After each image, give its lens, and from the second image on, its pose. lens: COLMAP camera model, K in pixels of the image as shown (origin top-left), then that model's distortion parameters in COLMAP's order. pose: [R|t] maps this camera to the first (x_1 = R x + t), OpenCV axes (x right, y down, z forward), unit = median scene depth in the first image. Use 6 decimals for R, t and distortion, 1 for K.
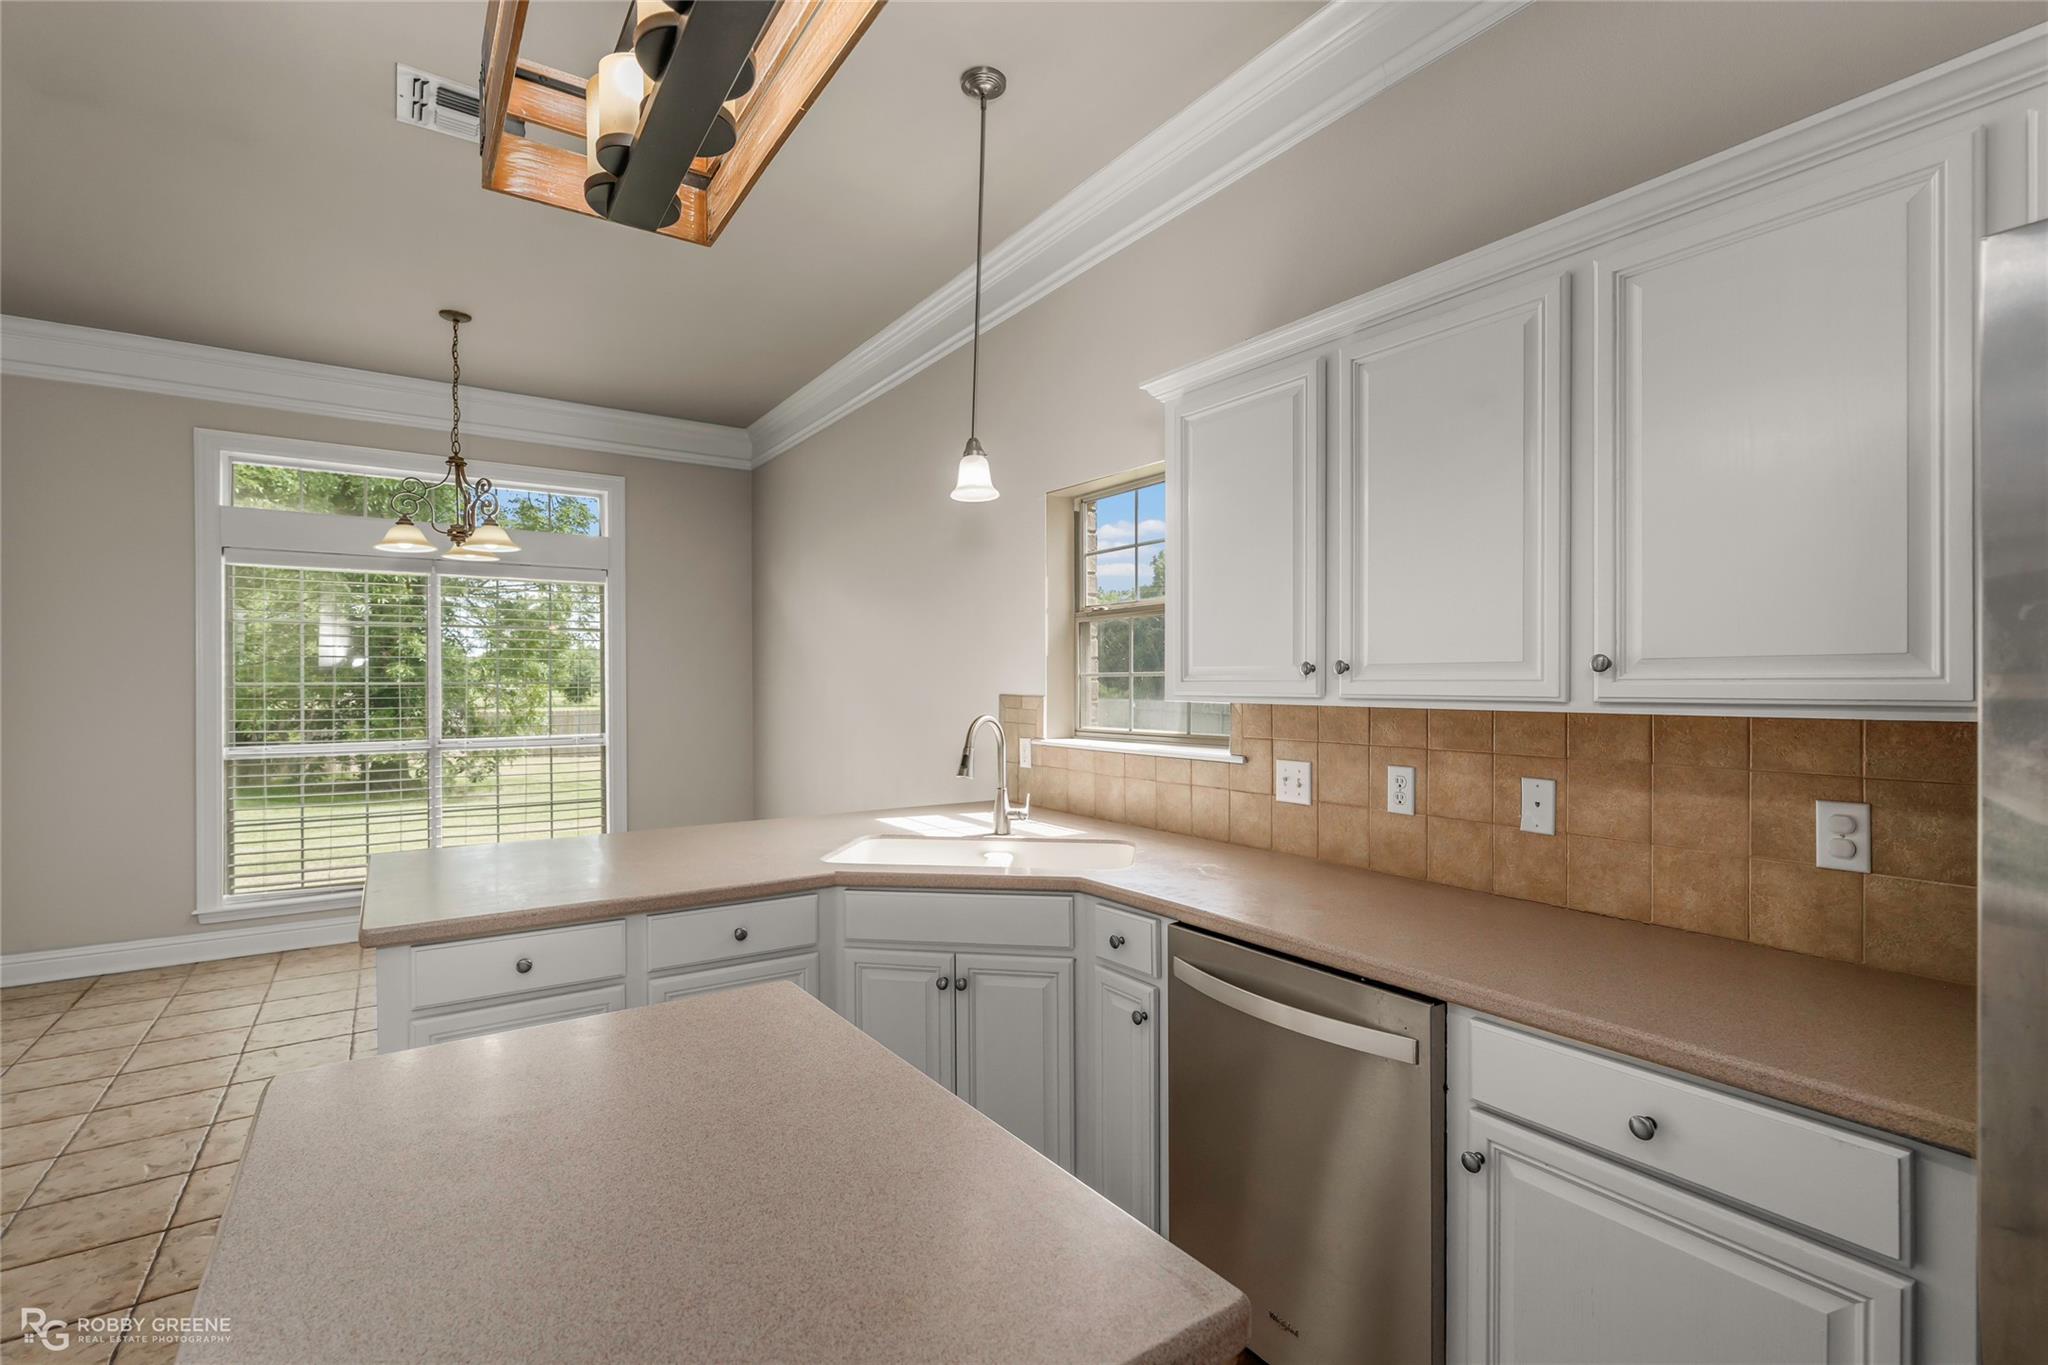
lens RADIAL K [[931.8, 0, 1024.0], [0, 931.8, 682.5], [0, 0, 1]] dist [0.000551, 0.000176]
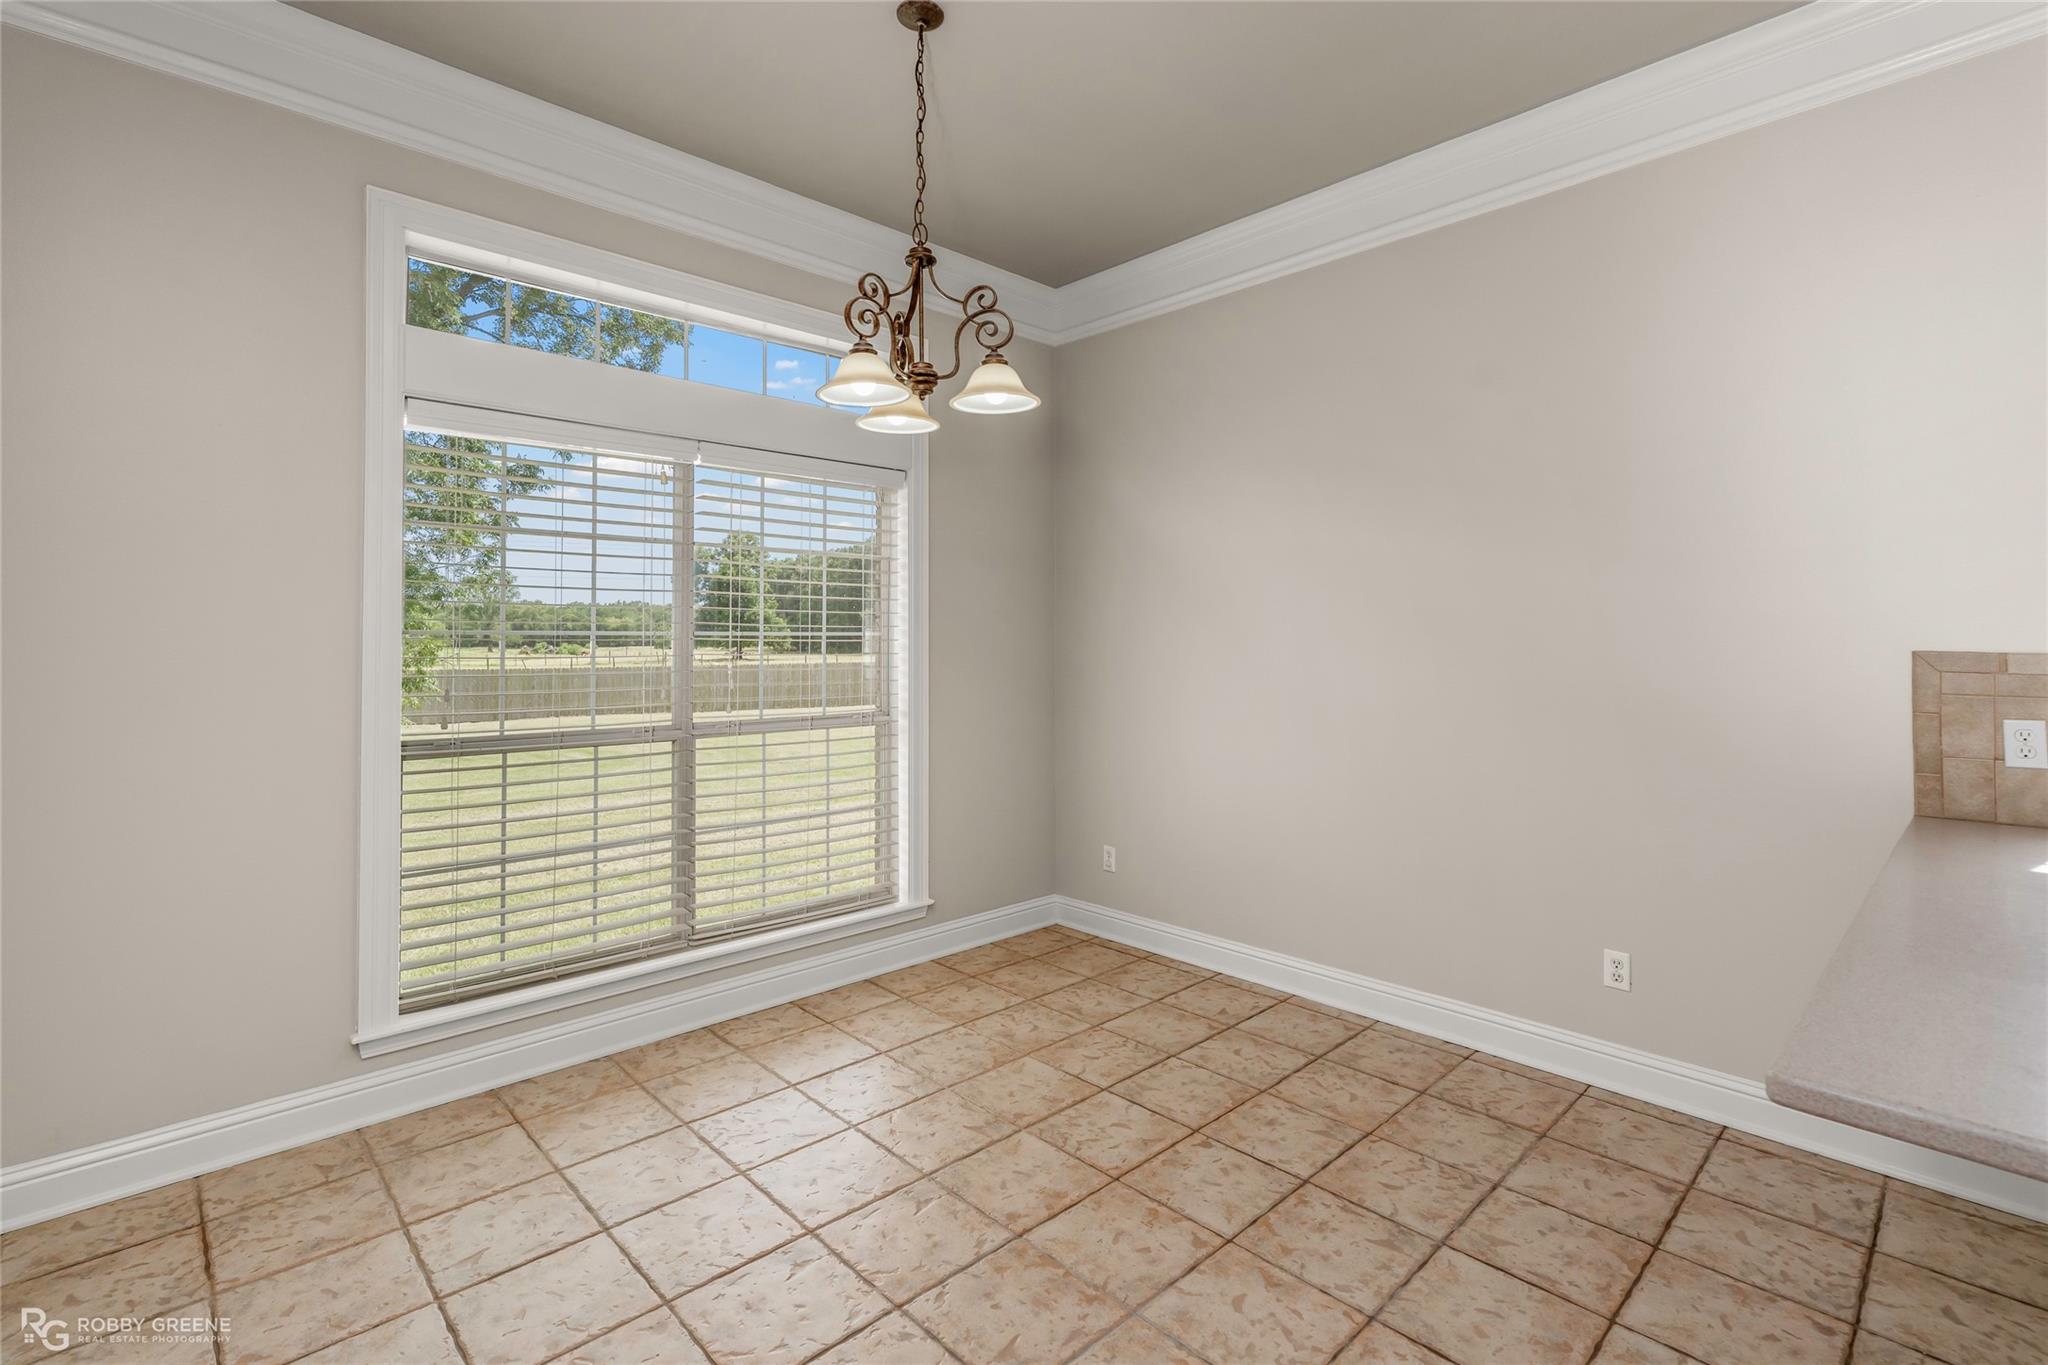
lens RADIAL K [[930.7, 0, 1026.7], [0, 930.7, 621.9], [0, 0, 1]] dist [-0.002178, -0.000257]
pose [[0.985976, 0.005679, 0.166789, -0.639747], [-0.002289, 0.999787, -0.020512, 0.006561], [-0.166870, 0.019843, 0.985779, 0.410863]]
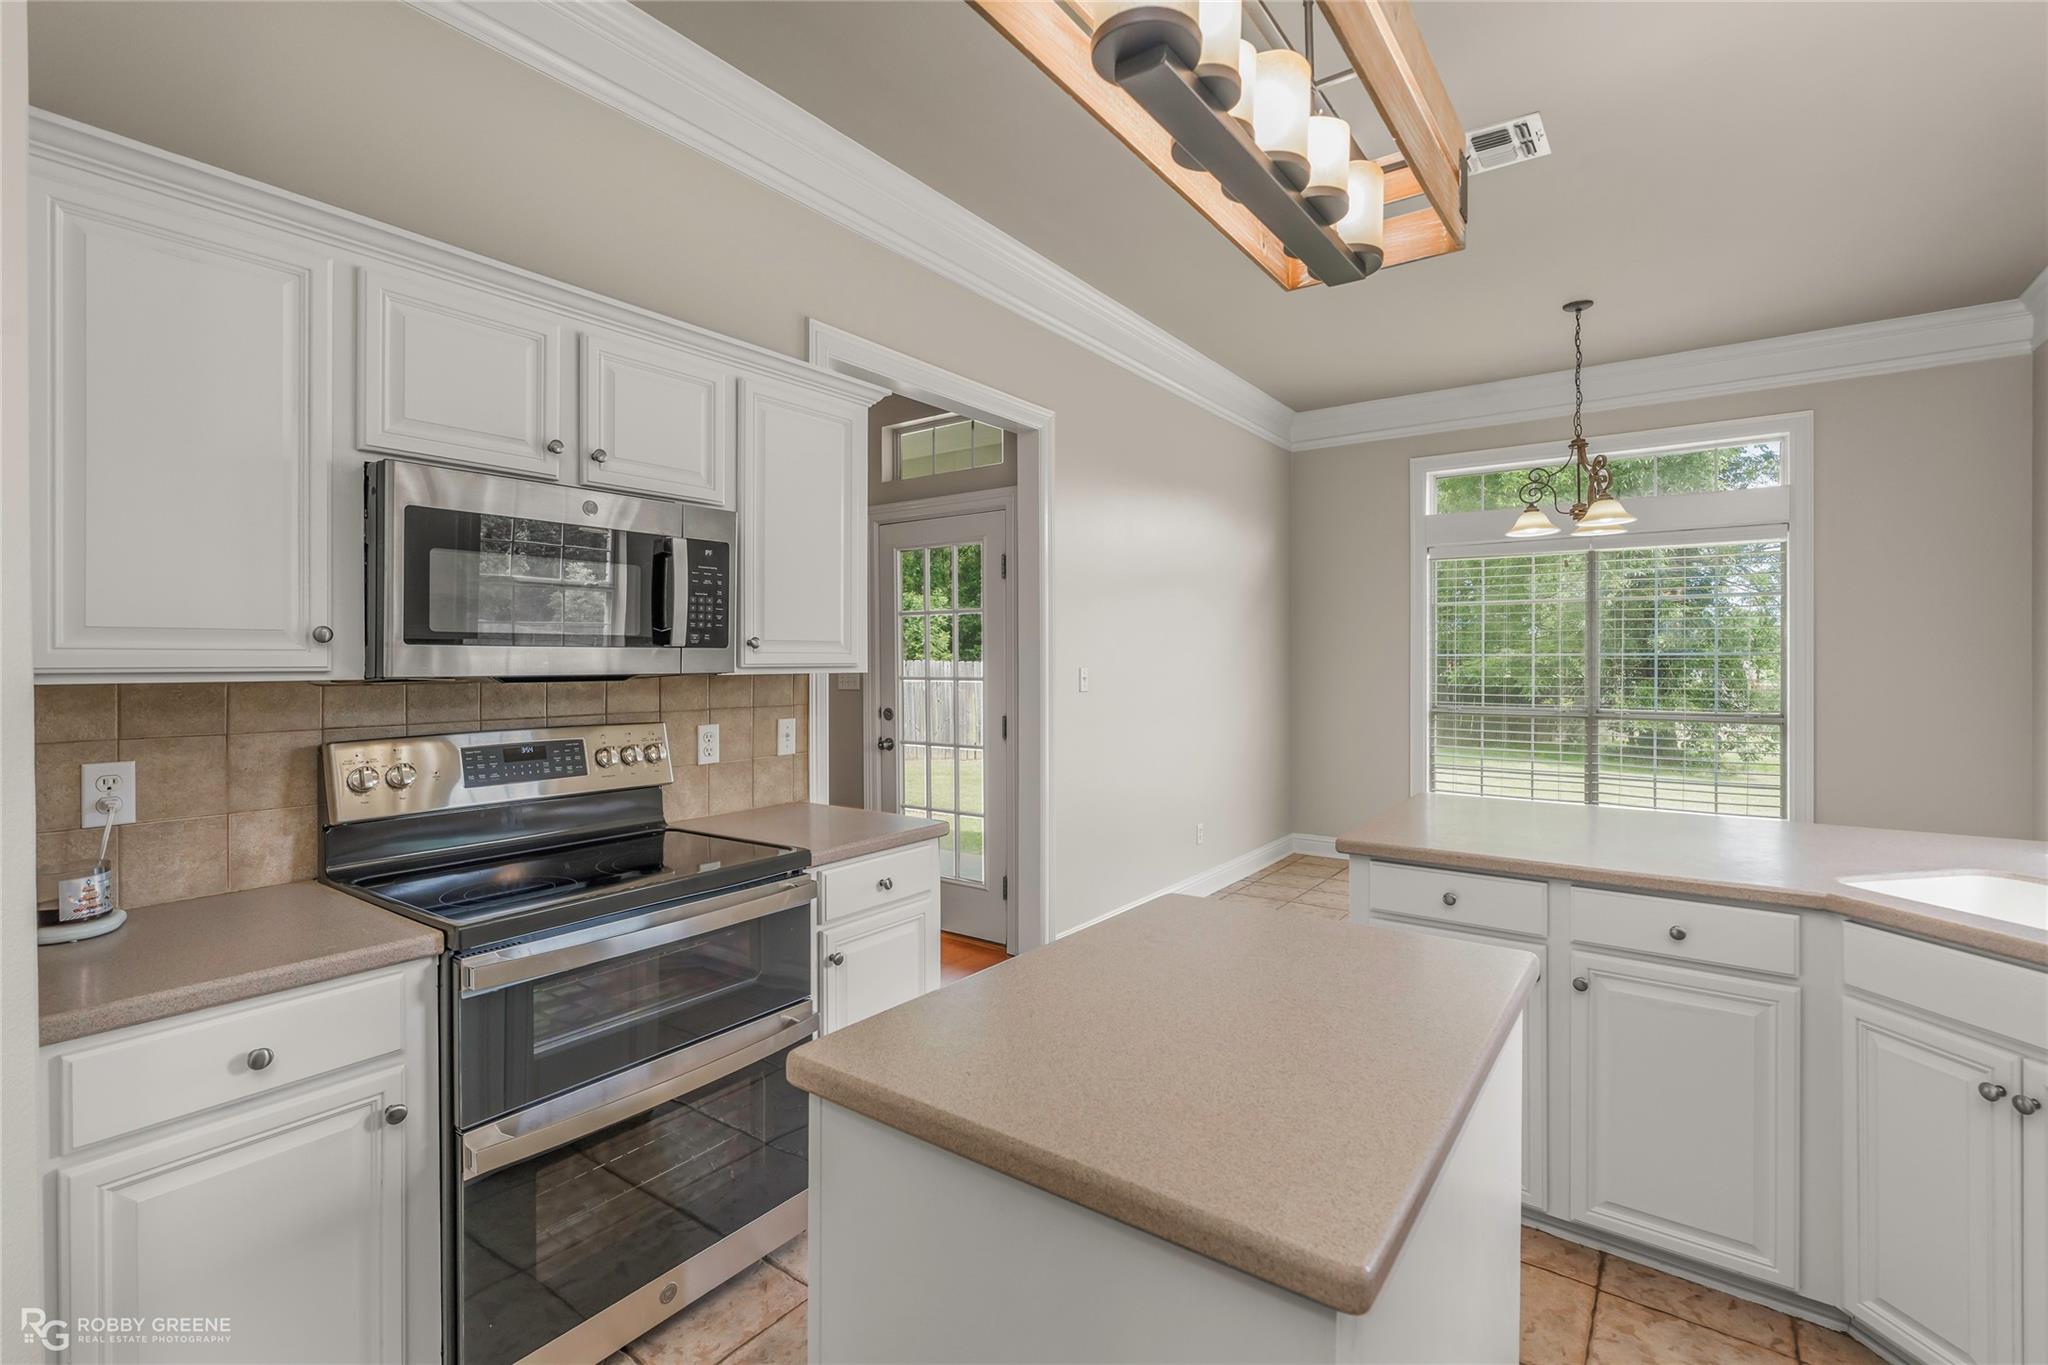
lens RADIAL K [[928.2, 0, 1021.3], [0, 928.2, 659.3], [0, 0, 1]] dist [0.000595, 0.000117]
pose [[0.339280, 0.004907, -0.940673, 0.165449], [0.001113, 0.999984, 0.005617, -0.000087], [0.940685, -0.002953, 0.339269, 0.050948]]
